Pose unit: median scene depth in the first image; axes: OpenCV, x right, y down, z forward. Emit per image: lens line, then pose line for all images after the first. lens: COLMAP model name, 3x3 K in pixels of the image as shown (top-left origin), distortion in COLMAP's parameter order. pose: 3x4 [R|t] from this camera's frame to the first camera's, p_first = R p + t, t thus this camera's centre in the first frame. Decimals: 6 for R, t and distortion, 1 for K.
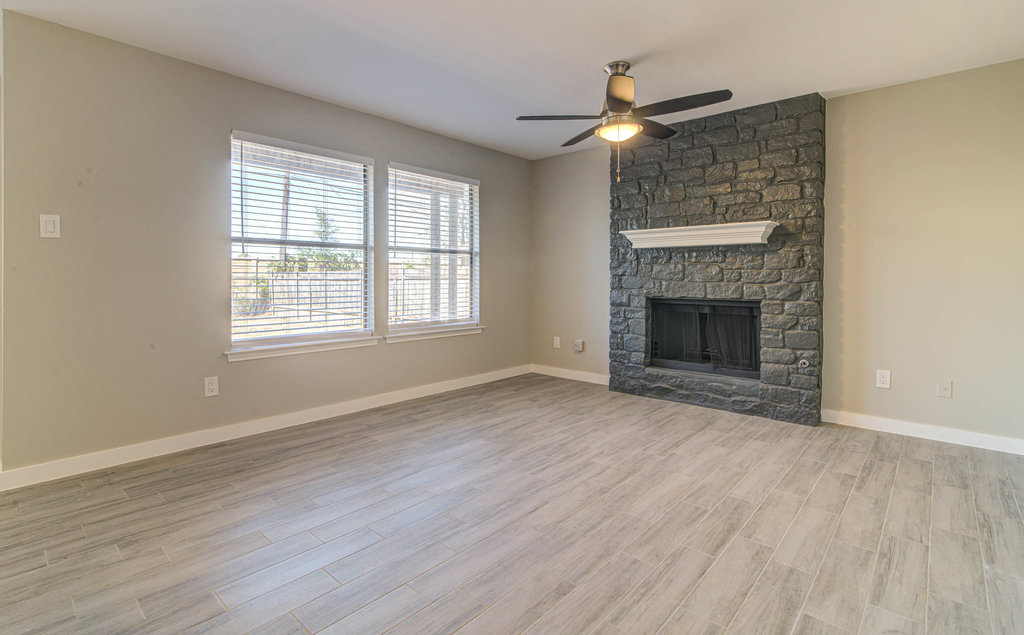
lens RADIAL K [[486.8, 0, 510.5], [0, 486.8, 280.8], [0, 0, 1]] dist [-0.000573, 0.000015]
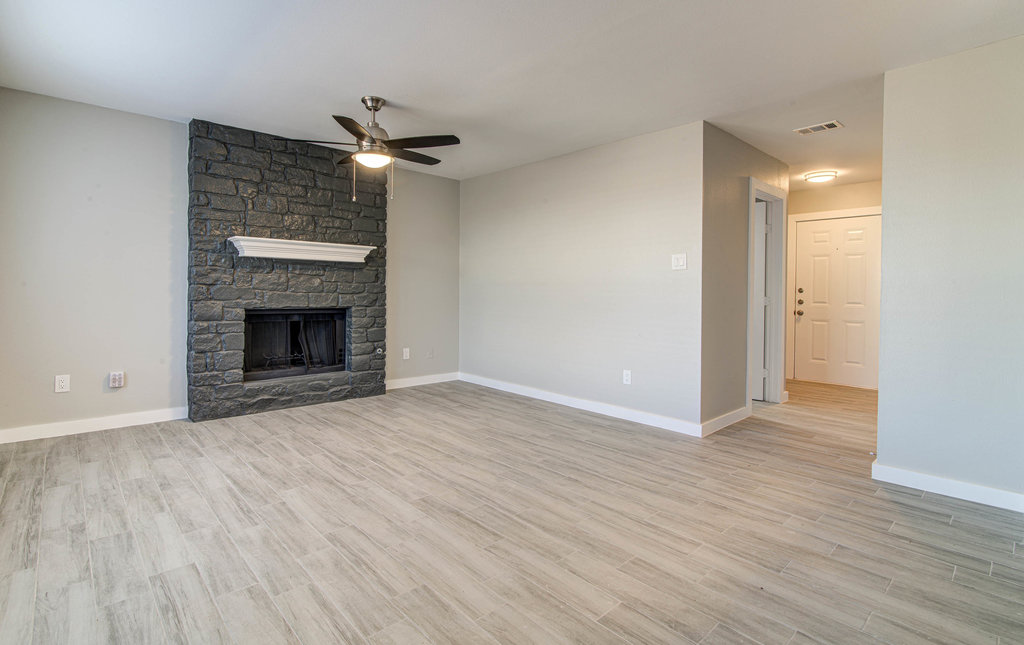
lens RADIAL K [[474.8, 0, 511.1], [0, 474.8, 299.0], [0, 0, 1]] dist [-0.001160, 0.000008]
pose [[0.095312, -0.016298, 0.995314, -0.663356], [-0.008544, 0.999816, 0.017190, -0.005950], [-0.995411, -0.010142, 0.095155, 0.461678]]
